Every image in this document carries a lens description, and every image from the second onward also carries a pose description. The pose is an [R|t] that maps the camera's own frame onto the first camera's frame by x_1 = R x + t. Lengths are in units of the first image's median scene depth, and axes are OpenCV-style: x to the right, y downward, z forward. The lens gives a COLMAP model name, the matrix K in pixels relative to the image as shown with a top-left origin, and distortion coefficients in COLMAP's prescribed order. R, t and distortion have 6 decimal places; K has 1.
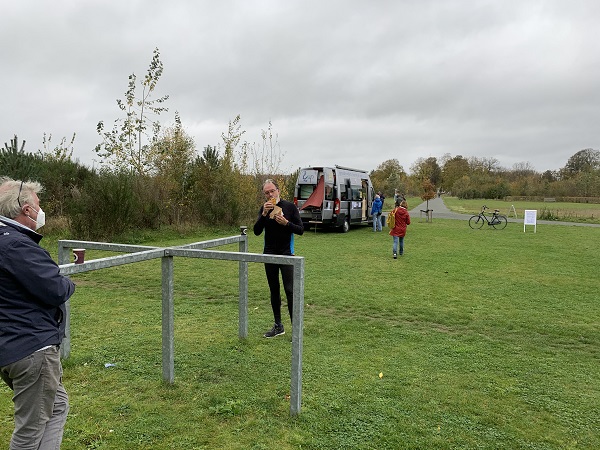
lens RADIAL K [[449.5, 0, 300.0], [0, 449.5, 225.0], [0, 0, 1]] dist [-0.007025, -0.010352]
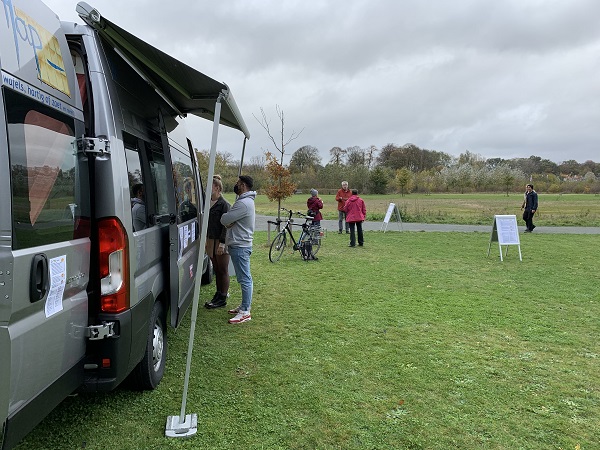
lens RADIAL K [[449.5, 0, 300.0], [0, 449.5, 225.0], [0, 0, 1]] dist [-0.007025, -0.010352]
pose [[0.841943, -0.057054, 0.536542, 0.052860], [0.049007, 0.998370, 0.029261, -0.057112], [-0.537337, 0.001658, 0.843366, 0.812371]]
